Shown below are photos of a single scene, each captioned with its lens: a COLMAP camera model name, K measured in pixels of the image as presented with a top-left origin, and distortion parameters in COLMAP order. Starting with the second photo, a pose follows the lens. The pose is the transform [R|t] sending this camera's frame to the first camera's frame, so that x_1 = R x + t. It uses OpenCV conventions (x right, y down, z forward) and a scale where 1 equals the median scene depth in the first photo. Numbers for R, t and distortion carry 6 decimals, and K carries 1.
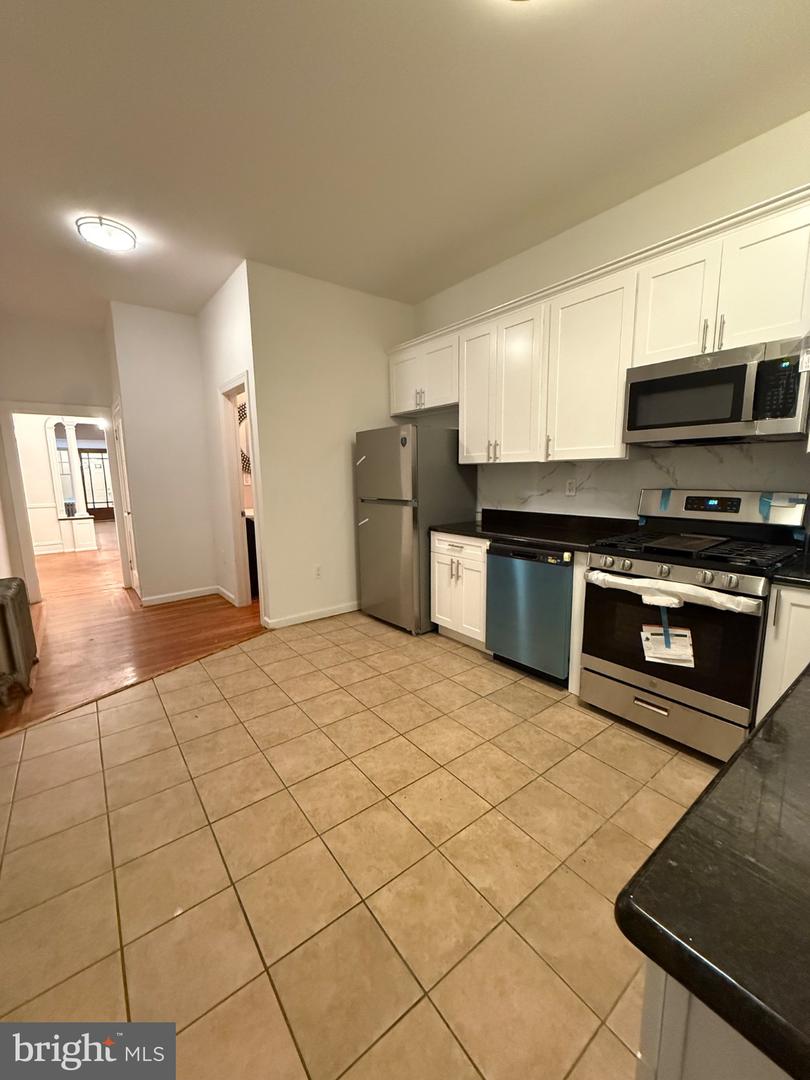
lens RADIAL K [[432.3, 0, 405.3], [0, 432.3, 539.5], [0, 0, 1]] dist [0.002334, 0.000100]
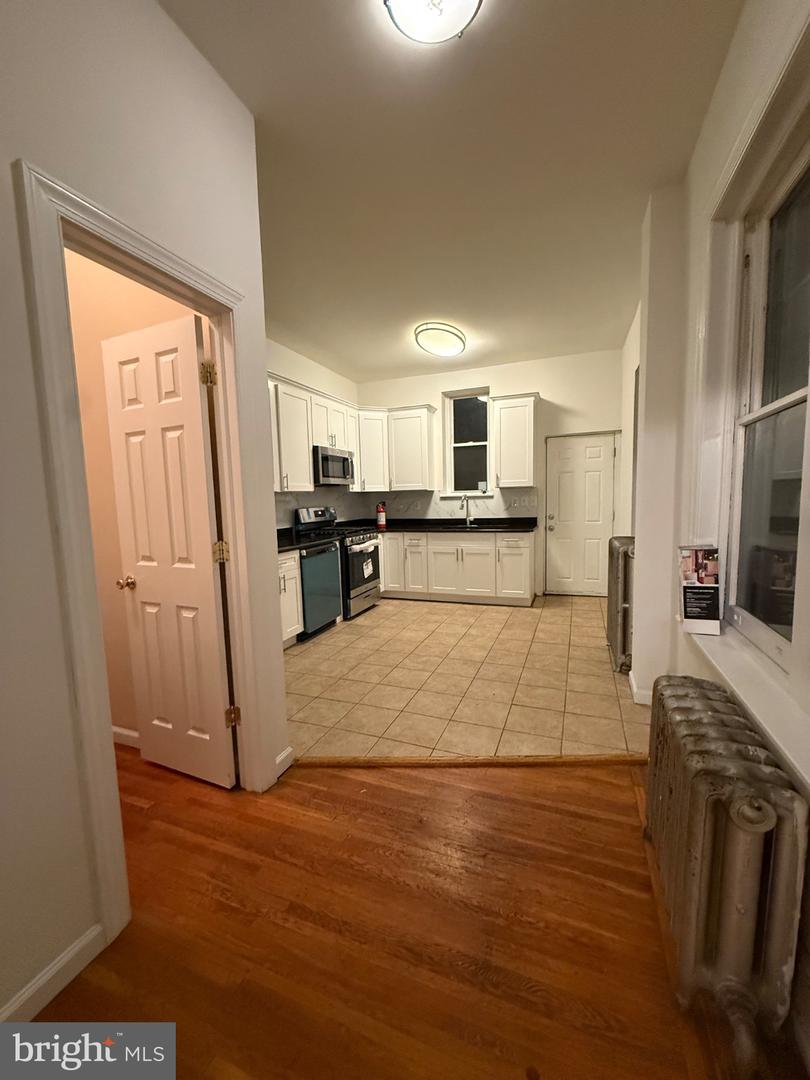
lens RADIAL K [[432.3, 0, 404.1], [0, 432.3, 541.6], [0, 0, 1]] dist [0.002334, 0.000100]
pose [[-0.509927, -0.059044, 0.858189, -1.326724], [0.170221, 0.970988, 0.167948, -0.229377], [-0.843208, 0.231723, -0.485082, 1.659806]]
